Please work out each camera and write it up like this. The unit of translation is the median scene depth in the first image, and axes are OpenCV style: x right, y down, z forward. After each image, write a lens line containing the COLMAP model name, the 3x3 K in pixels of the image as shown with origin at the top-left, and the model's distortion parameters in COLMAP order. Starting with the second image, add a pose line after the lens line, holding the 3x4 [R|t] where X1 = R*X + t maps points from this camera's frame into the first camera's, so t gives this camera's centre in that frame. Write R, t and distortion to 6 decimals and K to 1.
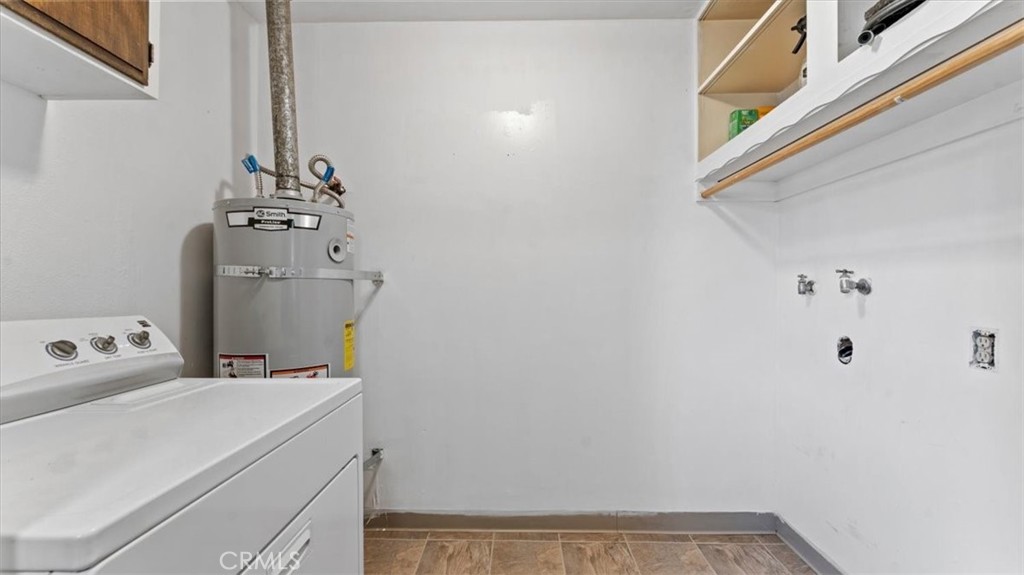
lens RADIAL K [[409.2, 0, 515.1], [0, 409.2, 286.2], [0, 0, 1]] dist [-0.000492, -0.000187]
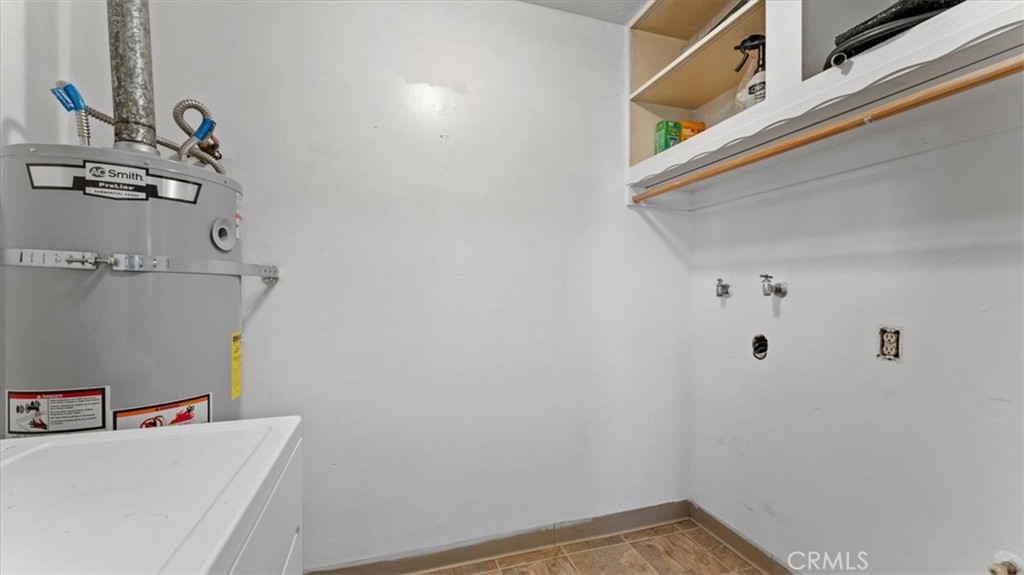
lens RADIAL K [[409.2, 0, 515.1], [0, 409.2, 286.2], [0, 0, 1]] dist [-0.000492, -0.000187]
pose [[0.947191, 0.009858, 0.320520, -0.169441], [-0.009062, 0.999951, -0.003976, 0.001334], [-0.320543, 0.000861, 0.947234, 0.144106]]
